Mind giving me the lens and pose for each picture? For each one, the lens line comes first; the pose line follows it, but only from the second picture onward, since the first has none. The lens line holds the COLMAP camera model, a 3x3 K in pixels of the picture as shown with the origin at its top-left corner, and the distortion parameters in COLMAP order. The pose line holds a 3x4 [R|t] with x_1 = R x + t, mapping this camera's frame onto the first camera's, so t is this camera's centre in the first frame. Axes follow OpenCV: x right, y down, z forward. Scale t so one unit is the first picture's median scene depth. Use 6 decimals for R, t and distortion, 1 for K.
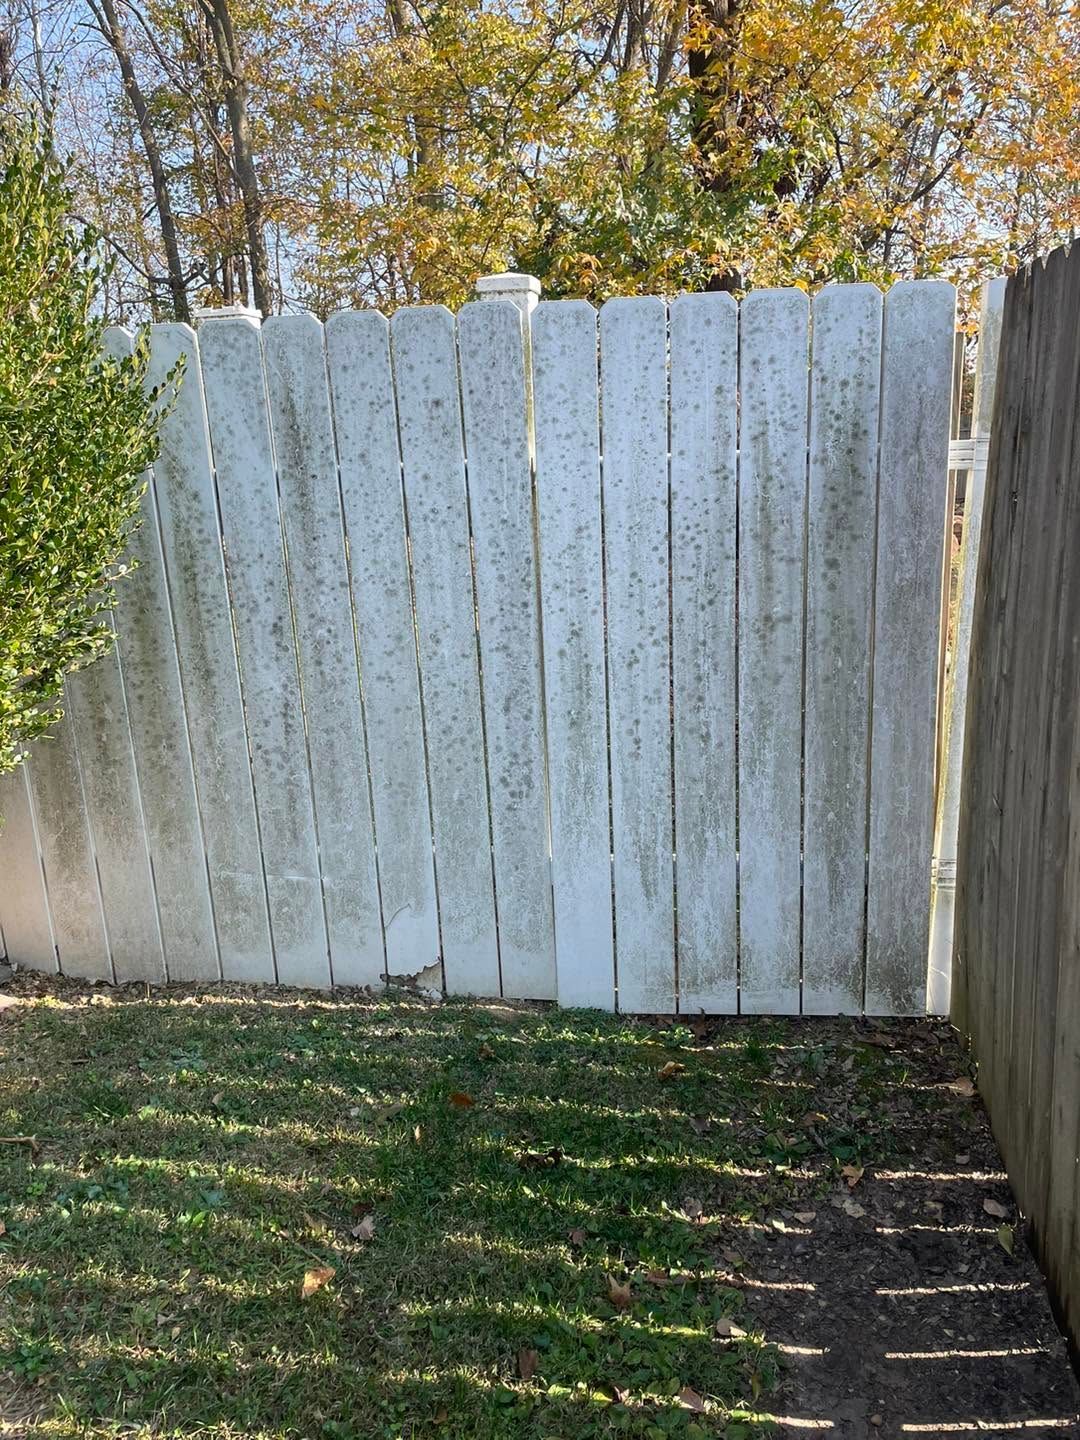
lens RADIAL K [[1058.4, 0, 540.0], [0, 1058.4, 720.0], [0, 0, 1]] dist [0.102842, -0.124362]
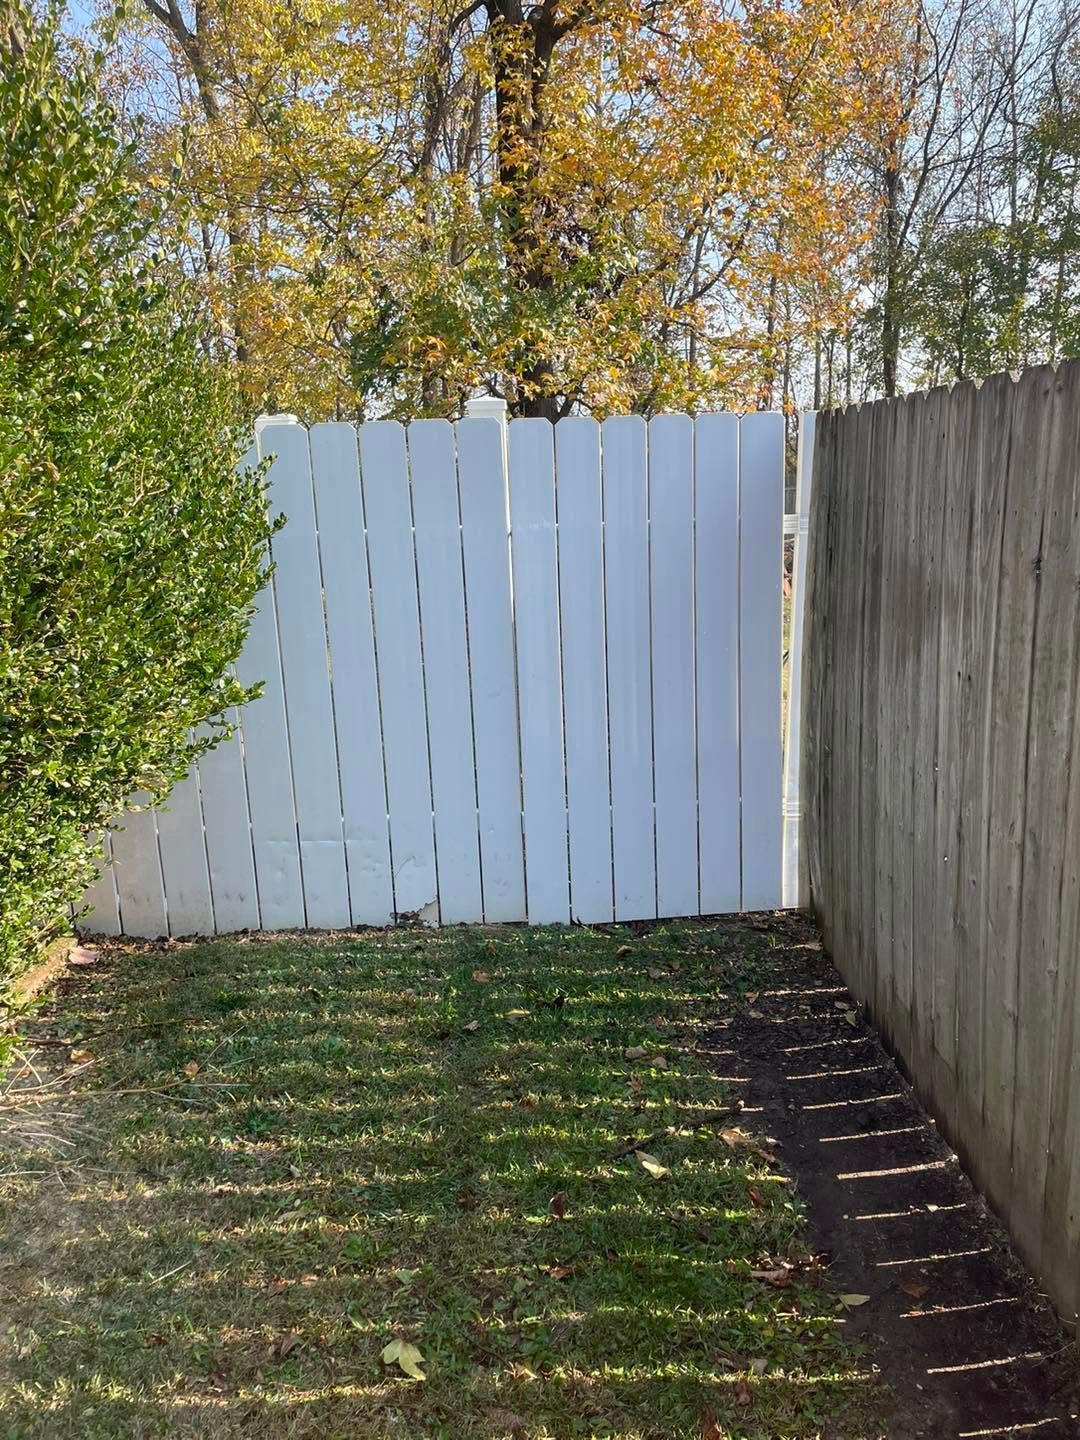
lens RADIAL K [[1058.4, 0, 540.0], [0, 1058.4, 720.0], [0, 0, 1]] dist [0.102842, -0.124362]
pose [[0.981370, -0.034564, 0.188992, -0.217874], [0.043051, 0.998232, -0.040985, 0.066106], [-0.187241, 0.048358, 0.981123, -0.348147]]
